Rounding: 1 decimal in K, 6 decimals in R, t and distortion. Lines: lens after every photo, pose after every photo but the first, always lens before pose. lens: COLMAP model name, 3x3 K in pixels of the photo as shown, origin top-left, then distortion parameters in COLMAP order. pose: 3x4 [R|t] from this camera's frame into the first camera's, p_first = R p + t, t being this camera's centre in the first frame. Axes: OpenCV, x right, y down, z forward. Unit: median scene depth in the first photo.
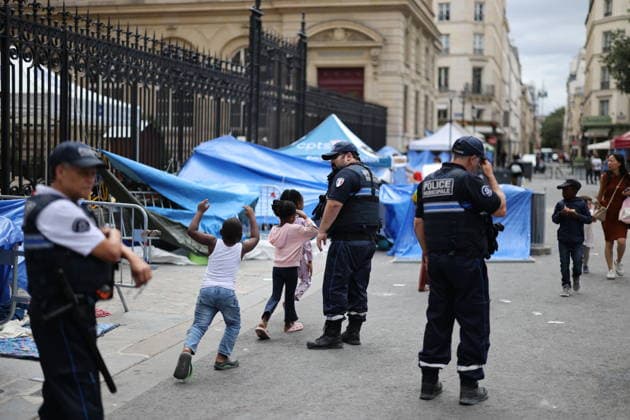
lens RADIAL K [[912.0, 0, 315.0], [0, 912.0, 210.0], [0, 0, 1]] dist [-0.136515, 0.501937]
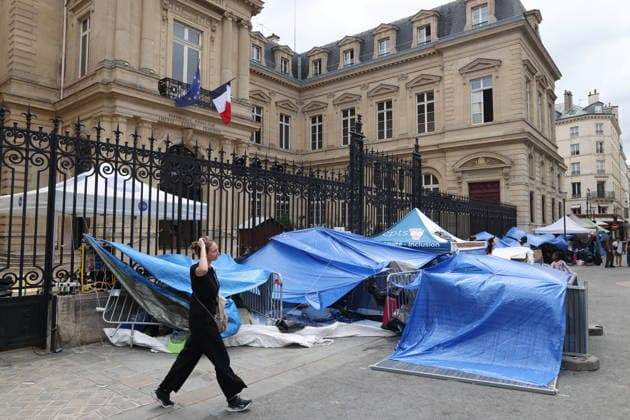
lens RADIAL K [[435.0, 0, 315.0], [0, 435.0, 210.0], [0, 0, 1]] dist [-0.023512, 0.009288]
pose [[0.907385, -0.035401, -0.418807, 0.075930], [-0.016164, 0.992770, -0.118938, -0.014849], [0.419990, 0.114692, 0.900252, 0.207426]]
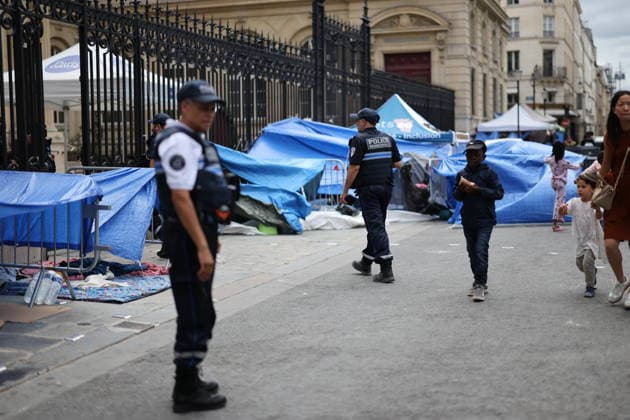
lens RADIAL K [[912.0, 0, 315.0], [0, 912.0, 210.0], [0, 0, 1]] dist [-0.136515, 0.501937]
pose [[0.996133, -0.027055, -0.083590, 0.005825], [0.027695, 0.999595, 0.006506, 0.008776], [0.083381, -0.008796, 0.996479, -0.017969]]
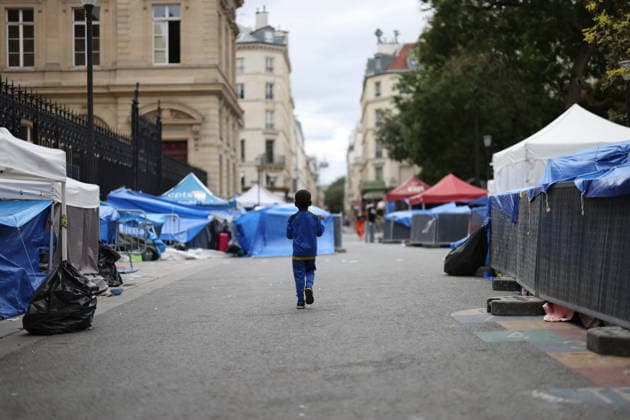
lens RADIAL K [[912.0, 0, 315.0], [0, 912.0, 210.0], [0, 0, 1]] dist [-0.136515, 0.501937]
pose [[0.972294, -0.021913, 0.232730, -0.064775], [0.040460, 0.996346, -0.075219, 0.034870], [-0.230231, 0.082551, 0.969628, -0.216503]]
